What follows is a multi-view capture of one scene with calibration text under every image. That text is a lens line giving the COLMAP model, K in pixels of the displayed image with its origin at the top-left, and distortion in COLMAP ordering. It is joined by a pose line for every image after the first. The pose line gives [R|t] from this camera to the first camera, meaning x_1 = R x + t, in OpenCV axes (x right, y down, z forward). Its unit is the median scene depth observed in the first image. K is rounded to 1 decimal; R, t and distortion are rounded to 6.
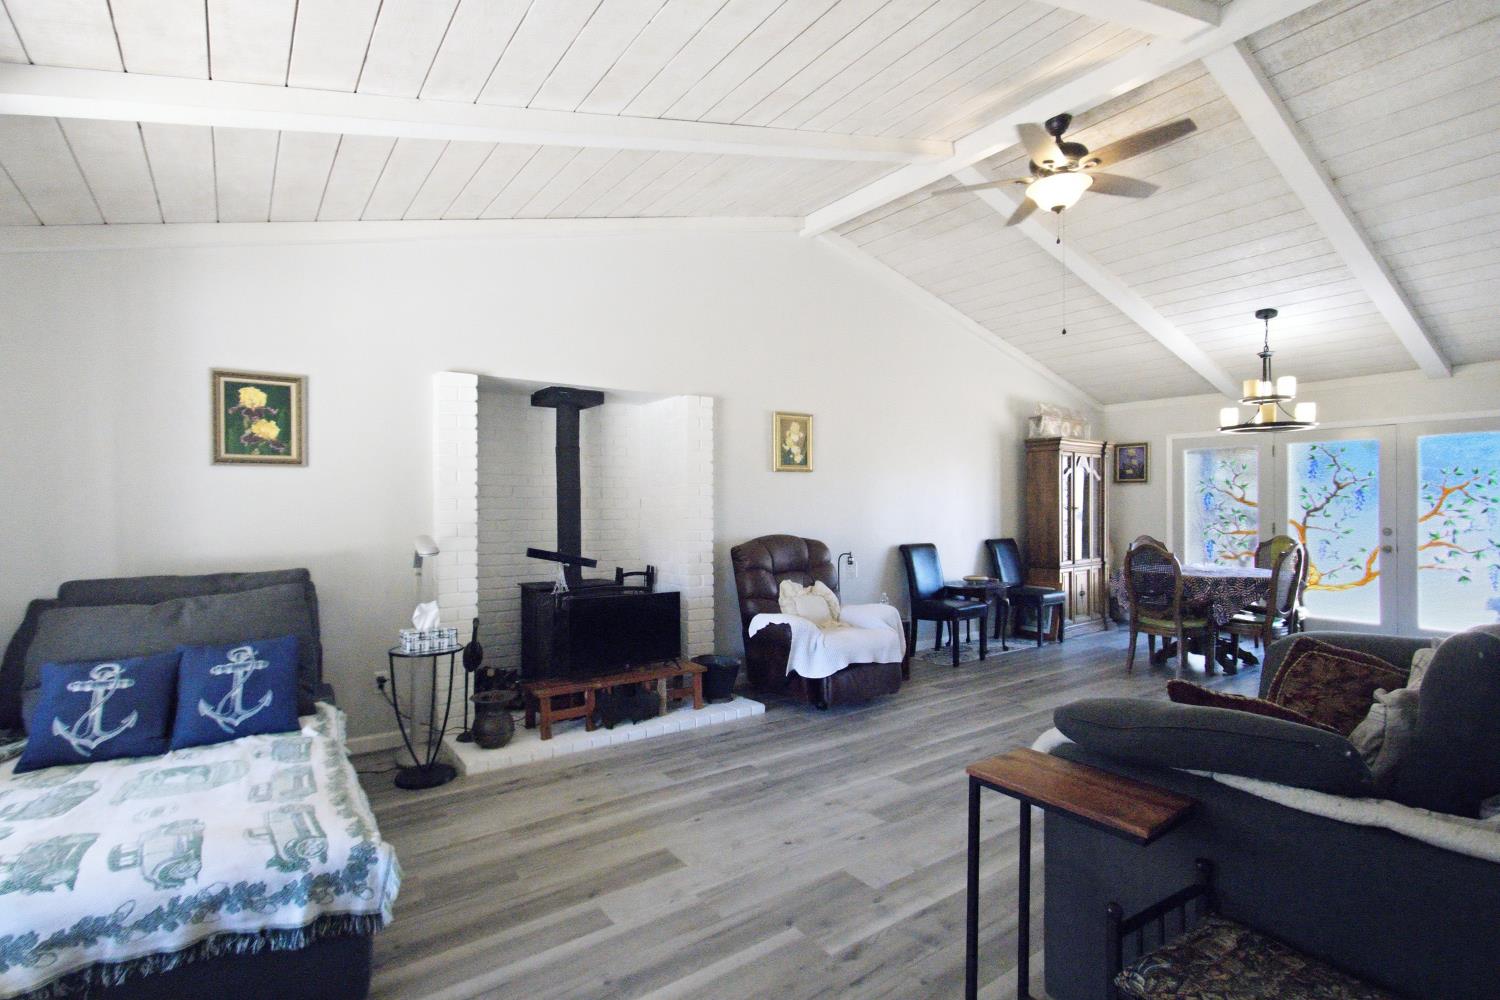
lens RADIAL K [[709.0, 0, 742.3], [0, 709.0, 501.5], [0, 0, 1]] dist [0.000333, 0.003728]
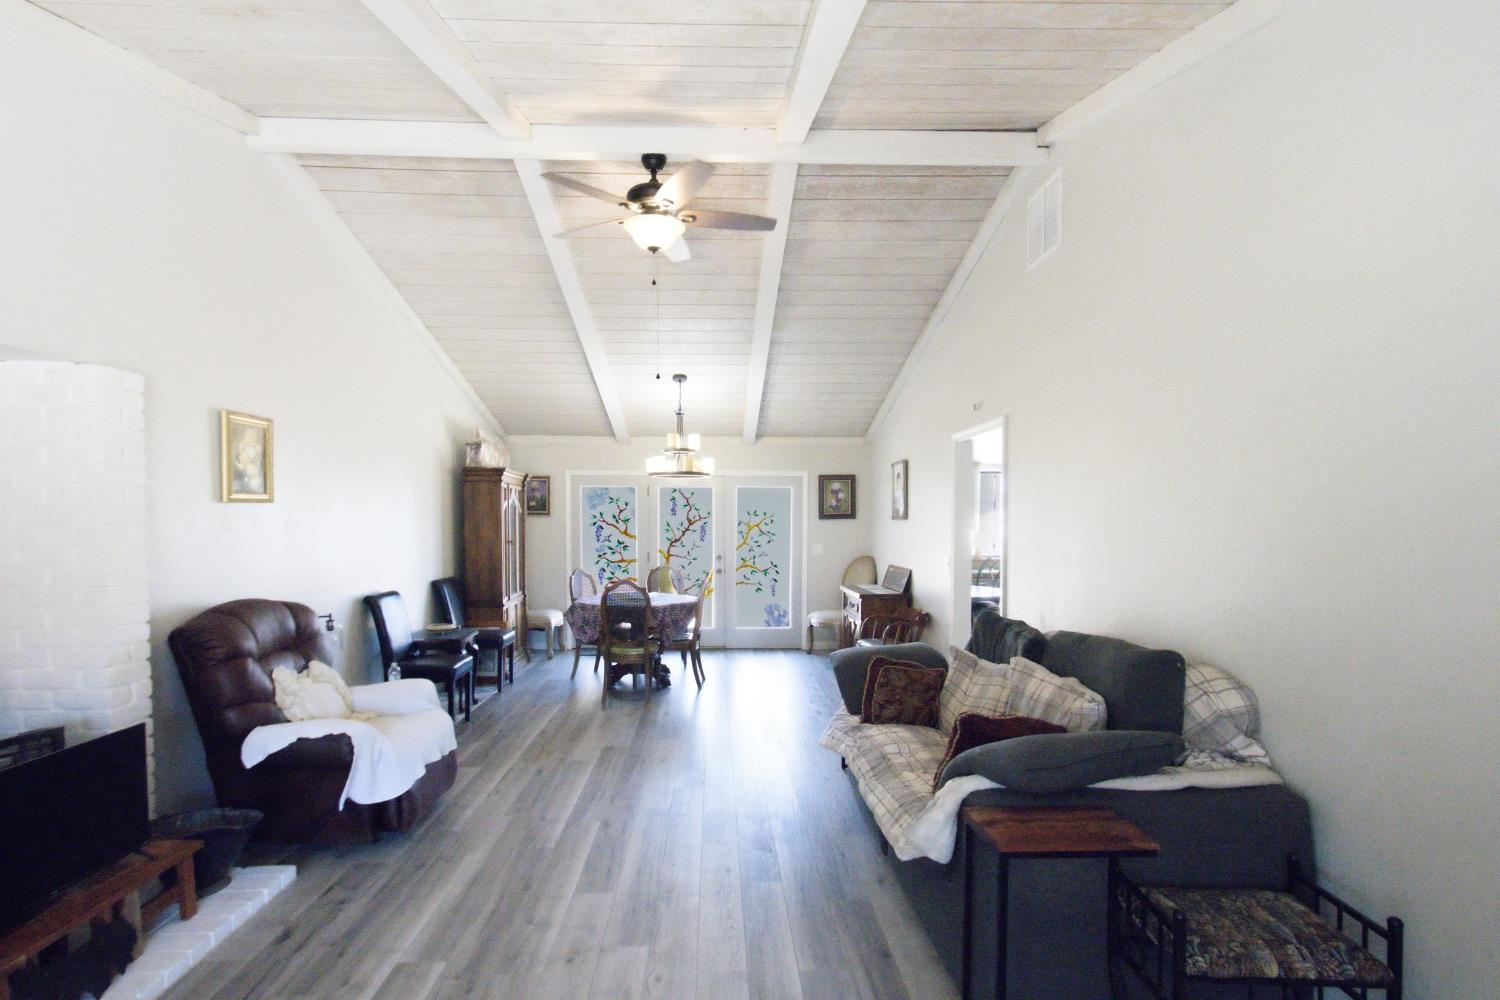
lens RADIAL K [[744.5, 0, 736.5], [0, 744.5, 539.0], [0, 0, 1]] dist [0.001397, 0.001535]
pose [[0.561845, -0.014830, 0.827109, -0.303539], [-0.008059, 0.999694, 0.023399, -0.034069], [-0.827203, -0.019812, 0.561554, 0.282793]]
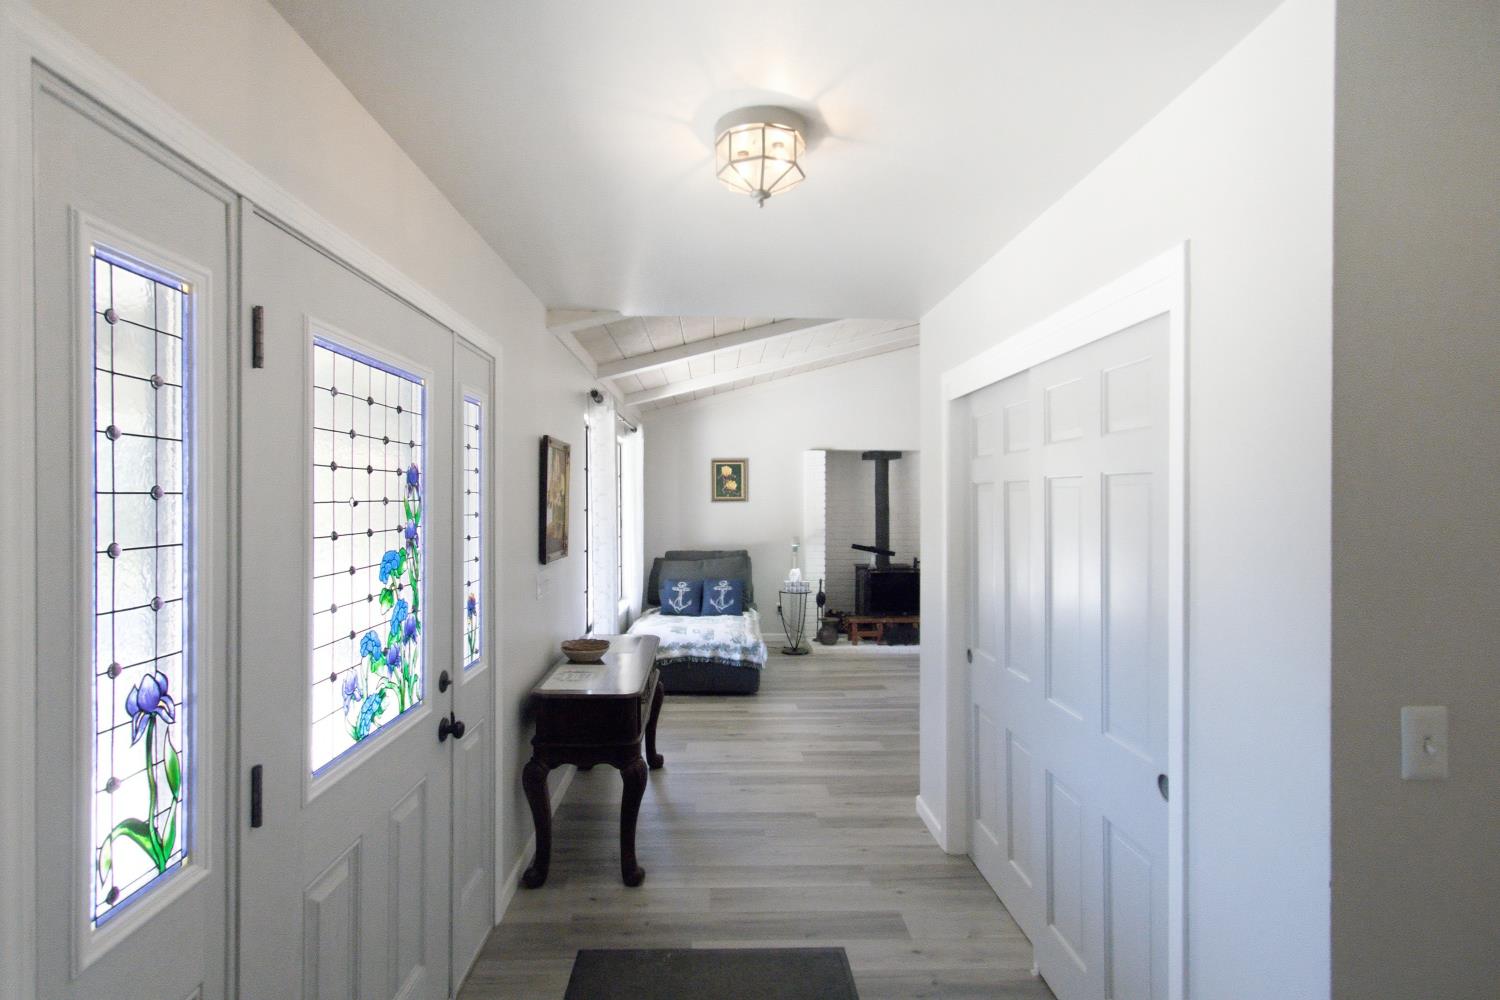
lens RADIAL K [[709.0, 0, 746.7], [0, 709.0, 500.7], [0, 0, 1]] dist [0.000333, 0.003728]
pose [[0.837420, 0.000037, -0.546559, 0.449690], [0.003444, 0.999980, 0.005345, -0.053323], [0.546548, -0.006358, 0.837403, -0.643684]]
